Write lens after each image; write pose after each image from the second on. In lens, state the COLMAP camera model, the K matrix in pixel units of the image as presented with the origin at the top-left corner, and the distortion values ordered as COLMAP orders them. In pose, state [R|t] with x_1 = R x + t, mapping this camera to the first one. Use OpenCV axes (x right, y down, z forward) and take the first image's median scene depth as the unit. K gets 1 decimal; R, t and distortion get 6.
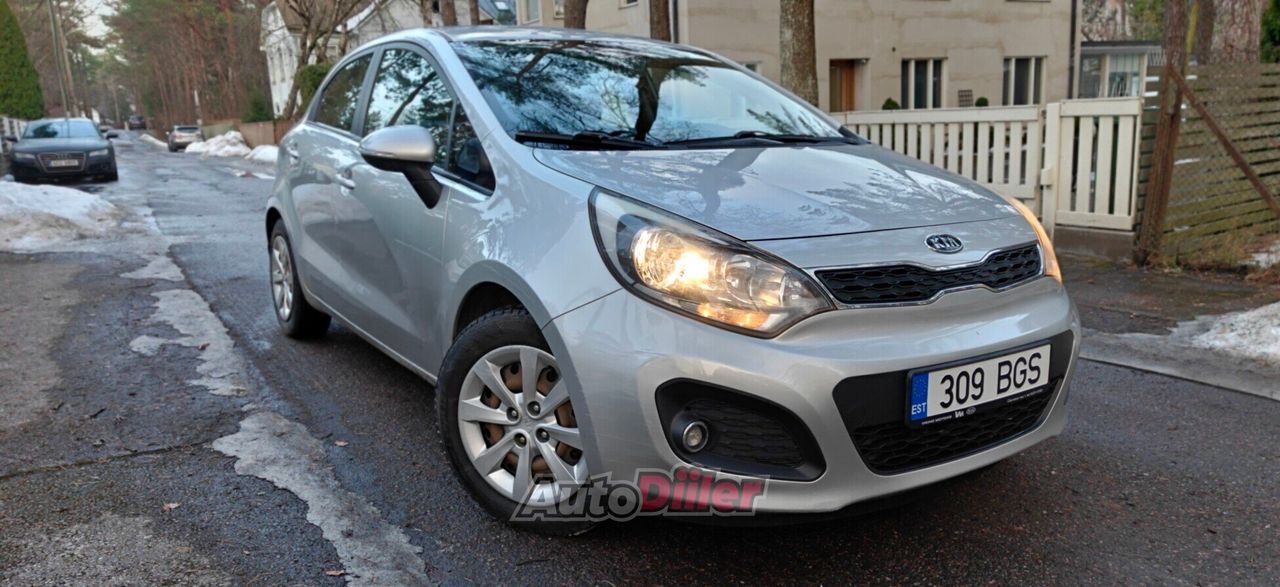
lens RADIAL K [[896.1, 0, 635.4], [0, 896.1, 291.3], [0, 0, 1]] dist [-0.001377, -0.001963]
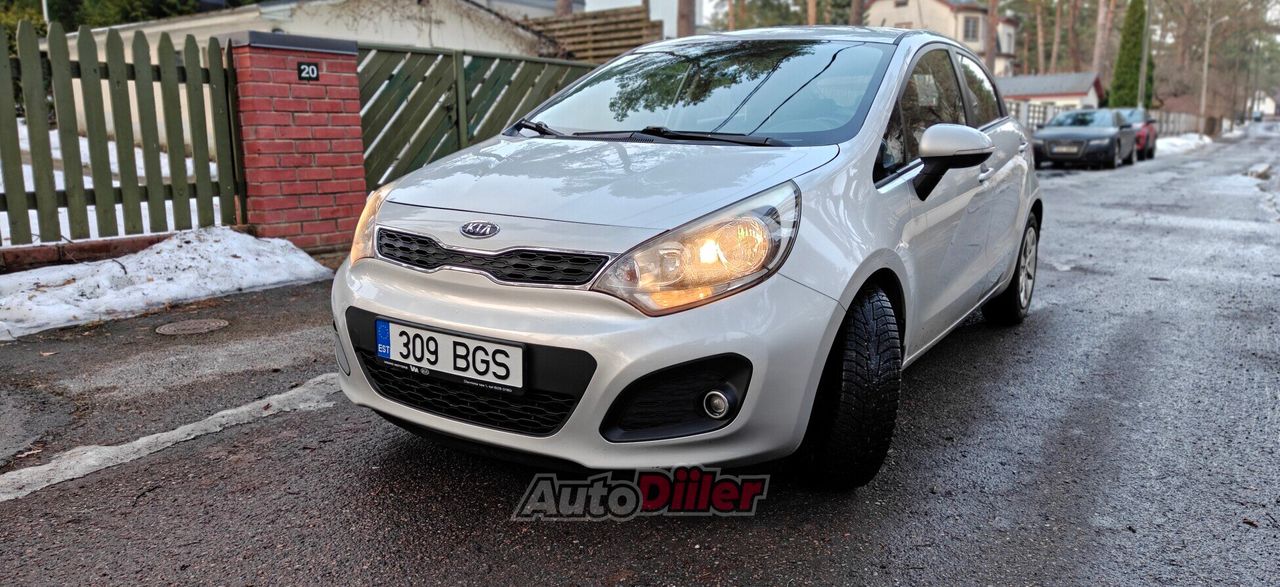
lens RADIAL K [[896.1, 0, 635.4], [0, 896.1, 291.3], [0, 0, 1]] dist [-0.001377, -0.001963]
pose [[0.354450, 0.176765, -0.918215, 1.461440], [-0.165223, 0.978358, 0.124564, -0.149460], [0.920362, 0.107558, 0.375985, 0.784443]]
